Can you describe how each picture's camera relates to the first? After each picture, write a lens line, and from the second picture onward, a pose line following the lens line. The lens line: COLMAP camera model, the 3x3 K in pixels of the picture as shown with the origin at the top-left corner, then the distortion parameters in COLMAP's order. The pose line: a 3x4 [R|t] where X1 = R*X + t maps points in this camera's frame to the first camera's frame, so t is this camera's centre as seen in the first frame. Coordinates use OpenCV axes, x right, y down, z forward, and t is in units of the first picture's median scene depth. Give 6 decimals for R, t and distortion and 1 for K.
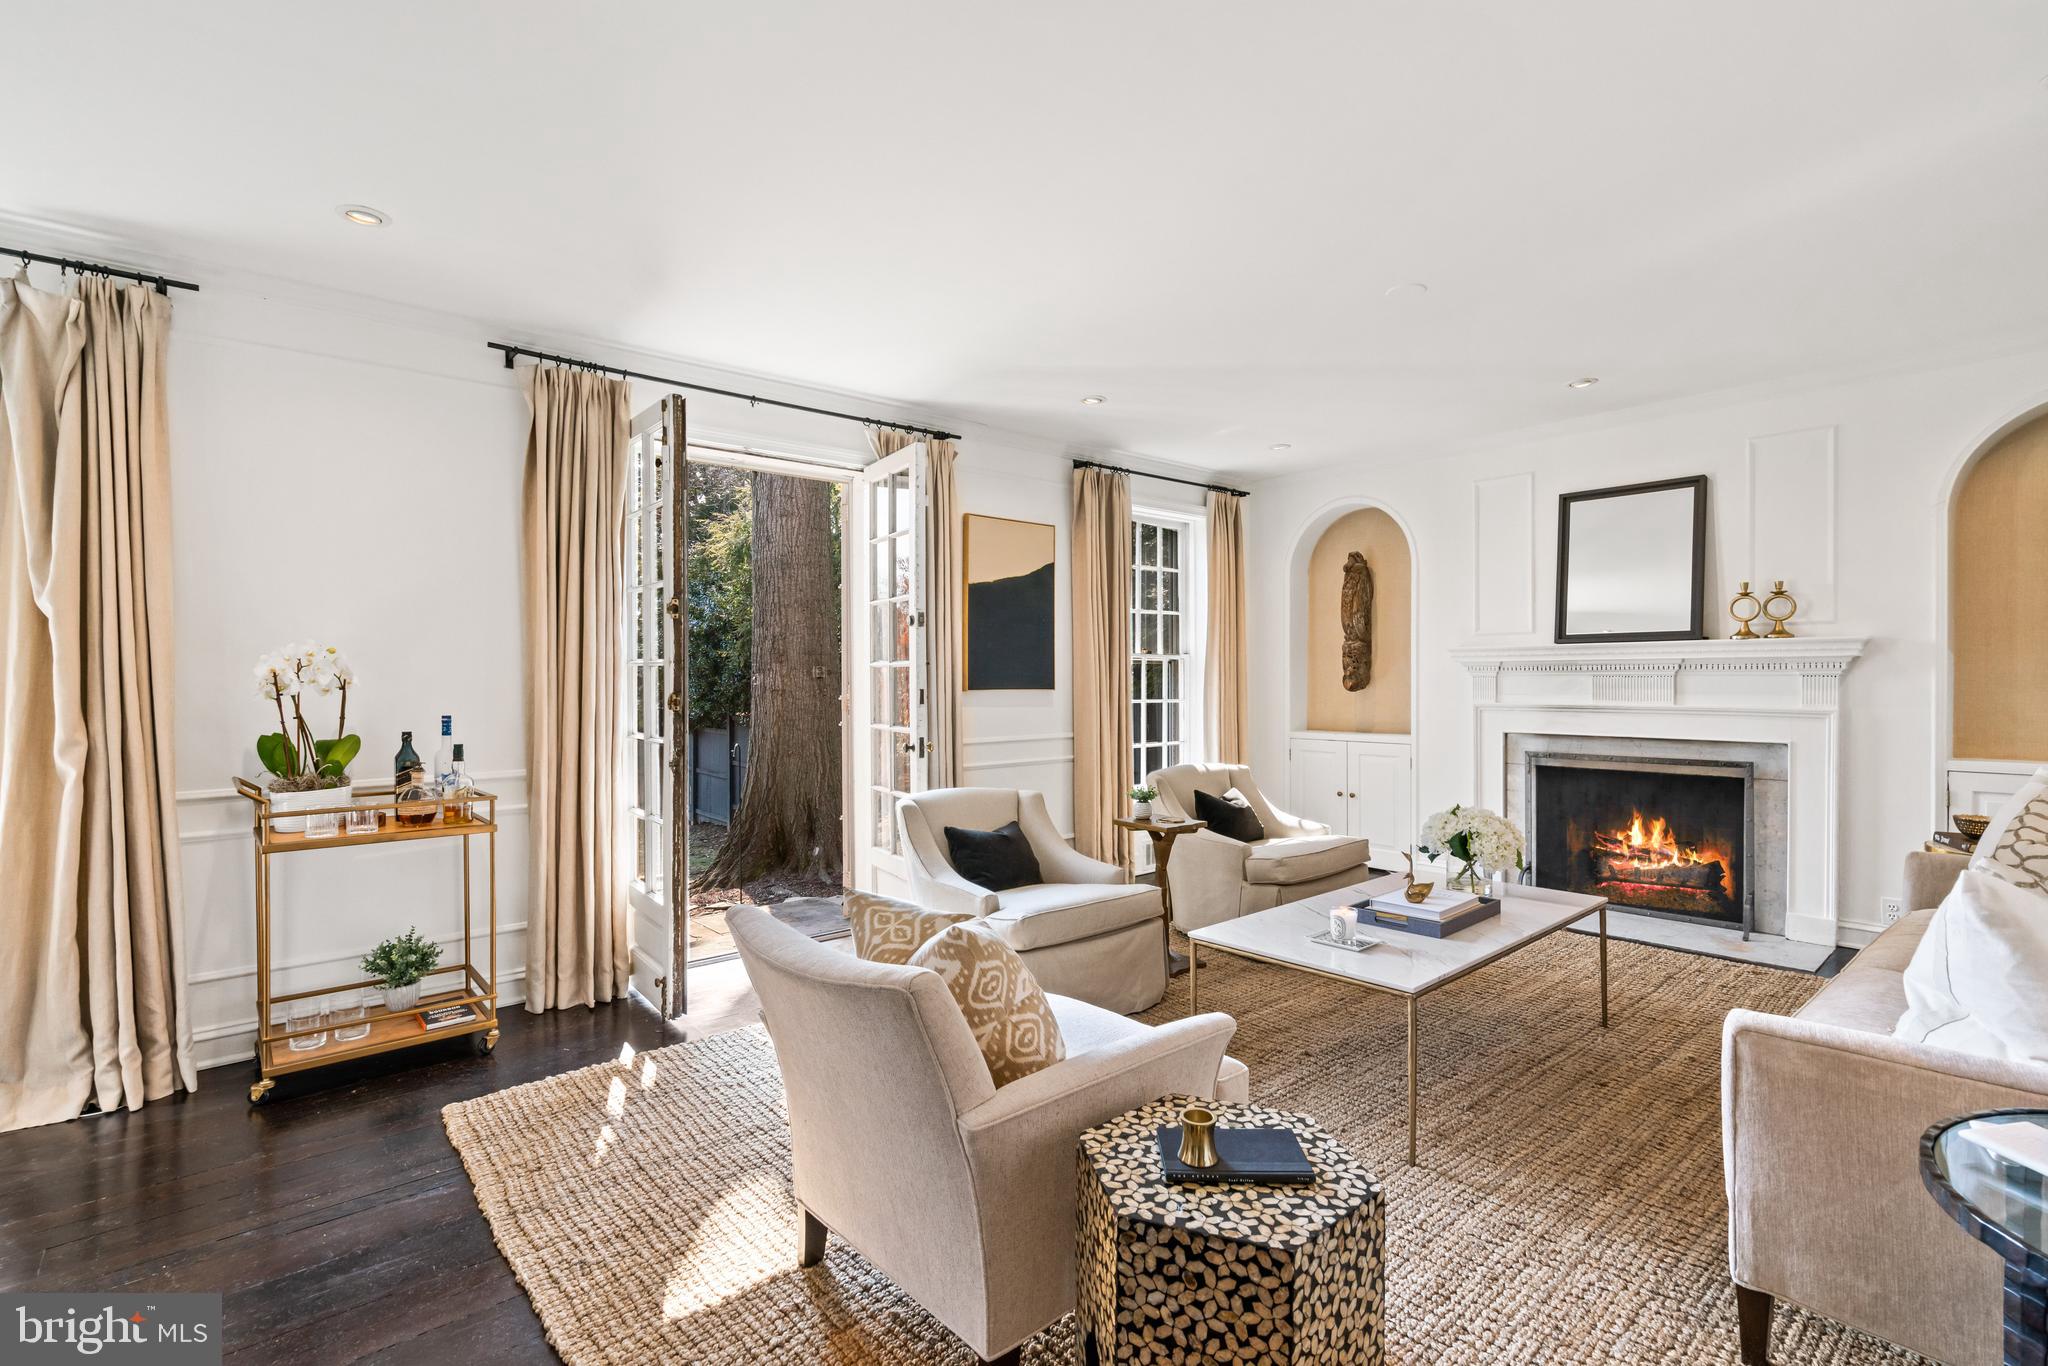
lens RADIAL K [[953.6, 0, 1025.0], [0, 953.6, 688.6], [0, 0, 1]] dist [-0.000314, 0.002226]
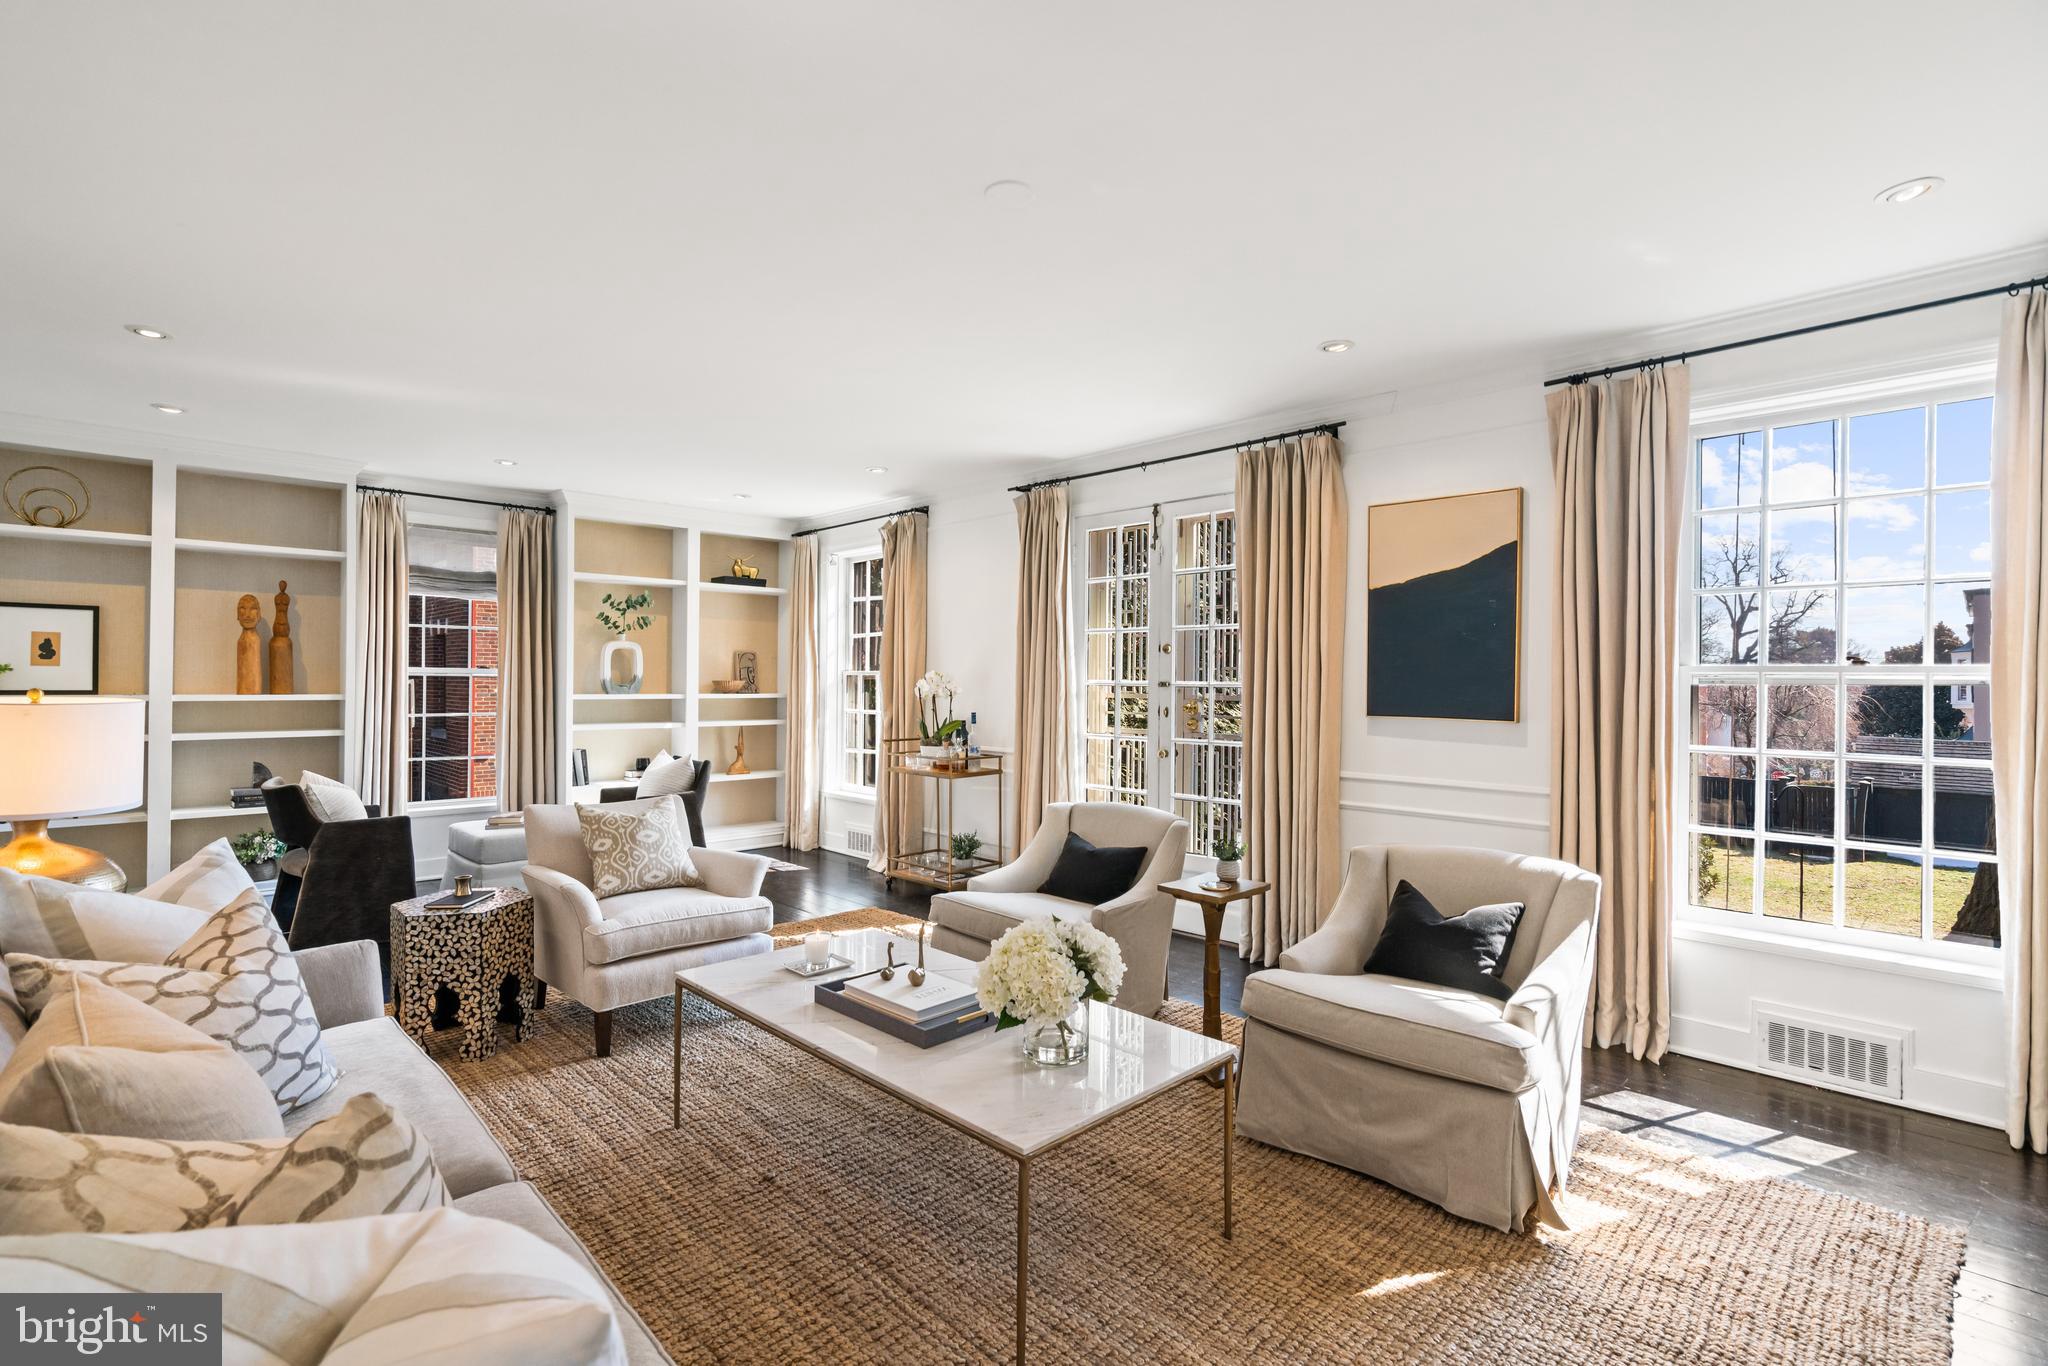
lens RADIAL K [[953.6, 0, 1028.2], [0, 953.6, 670.2], [0, 0, 1]] dist [-0.000314, 0.002226]
pose [[0.076476, -0.013449, -0.996981, 1.063833], [-0.026869, 0.999518, -0.015544, -0.024344], [0.996709, 0.027977, 0.076077, 0.905925]]
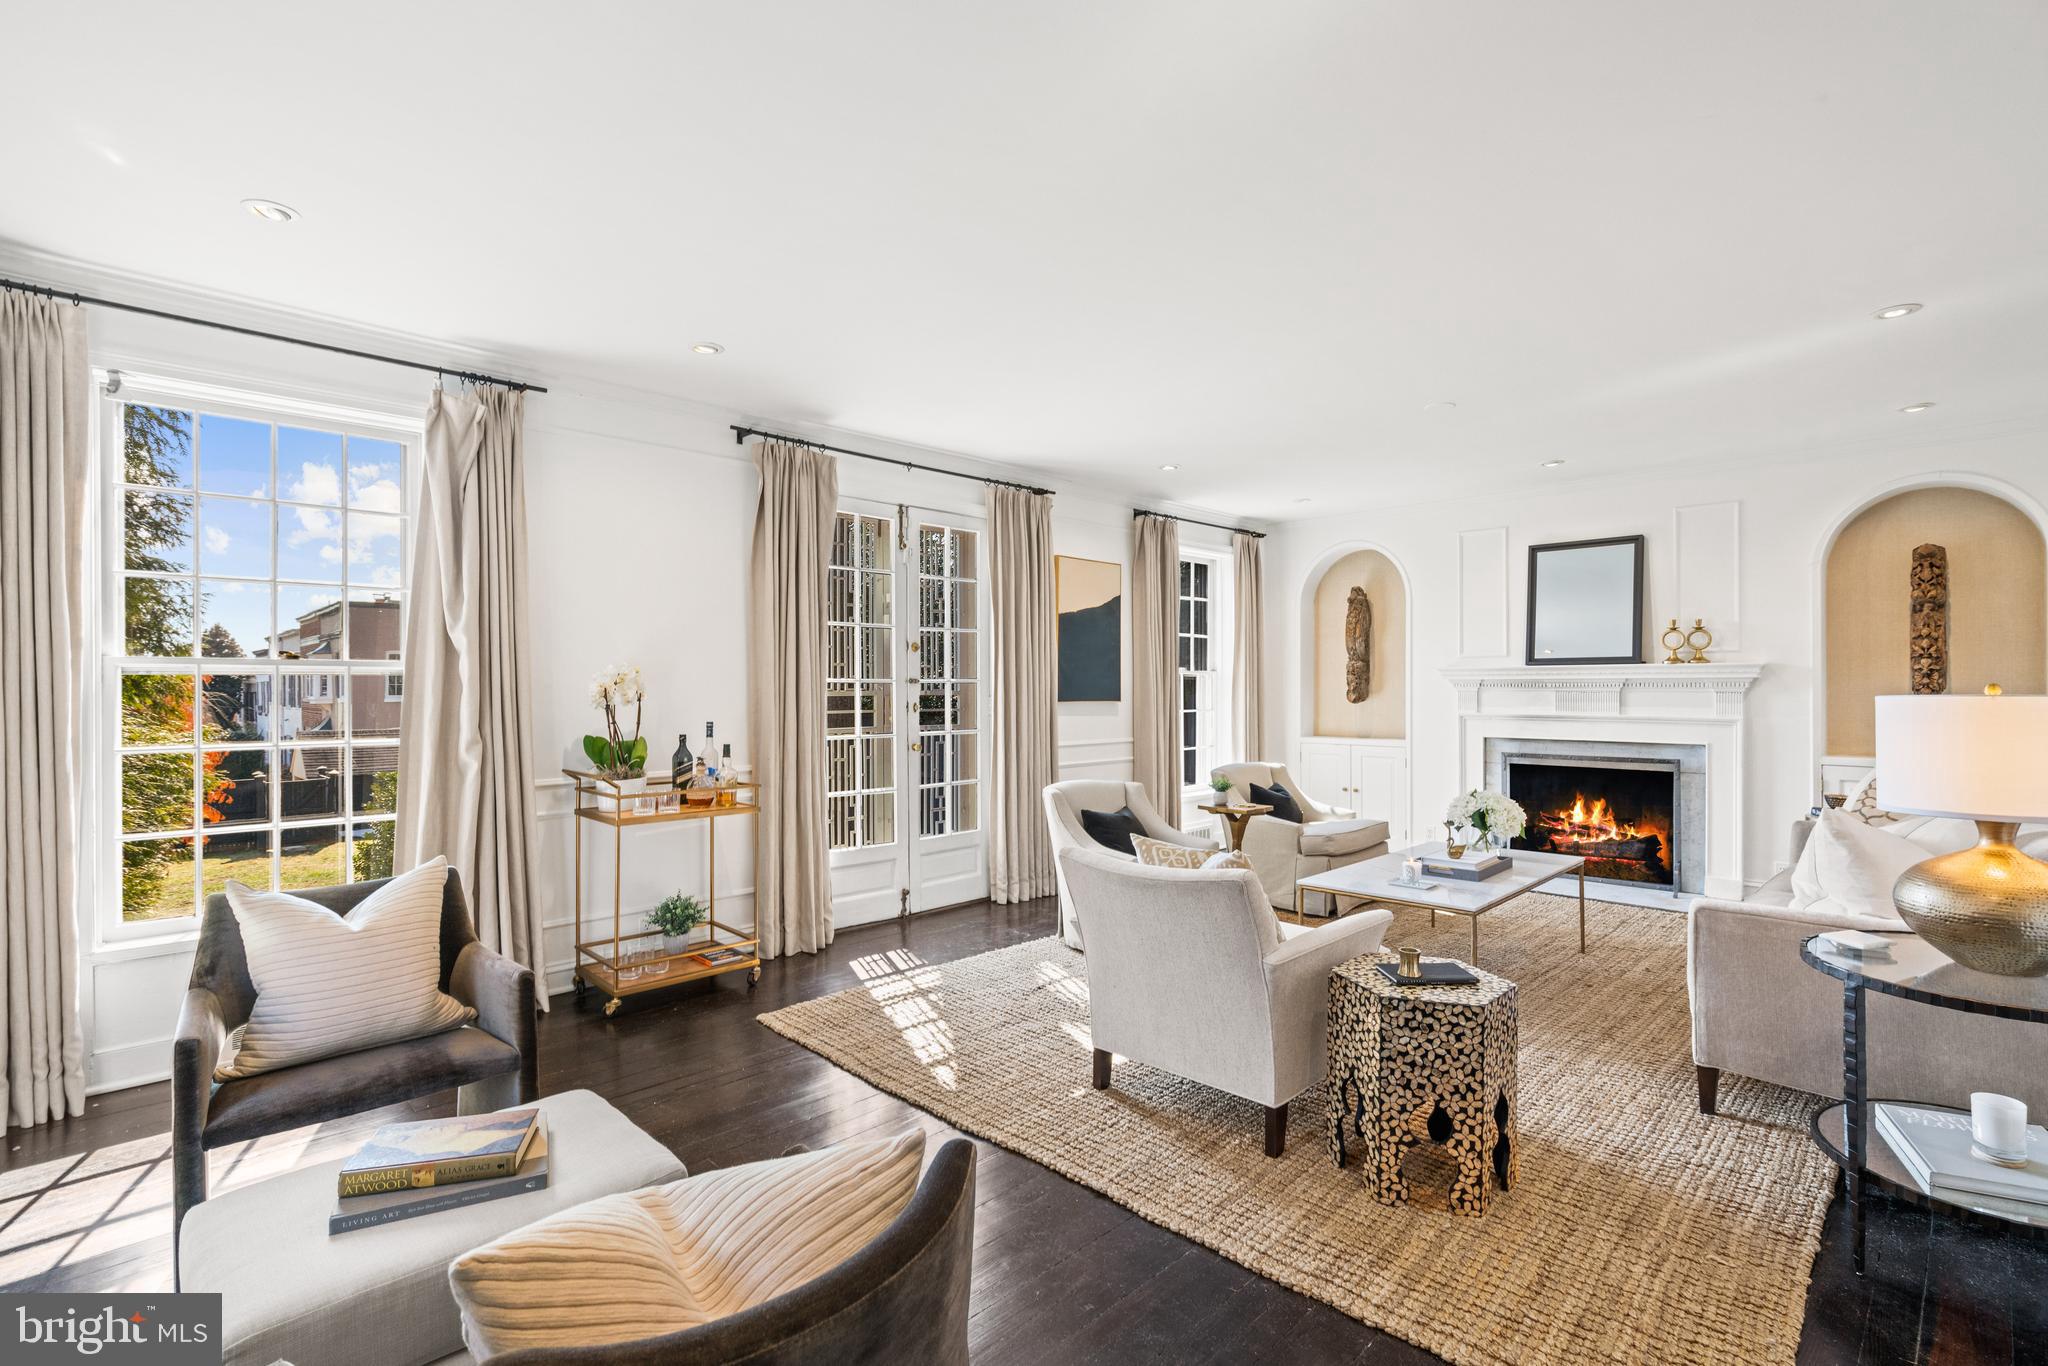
lens RADIAL K [[953.6, 0, 1028.1], [0, 953.6, 690.0], [0, 0, 1]] dist [-0.000314, 0.002226]
pose [[0.997483, 0.002867, 0.070854, -0.257674], [-0.002199, 0.999952, -0.009503, -0.002669], [-0.070878, 0.009323, 0.997441, -0.278135]]
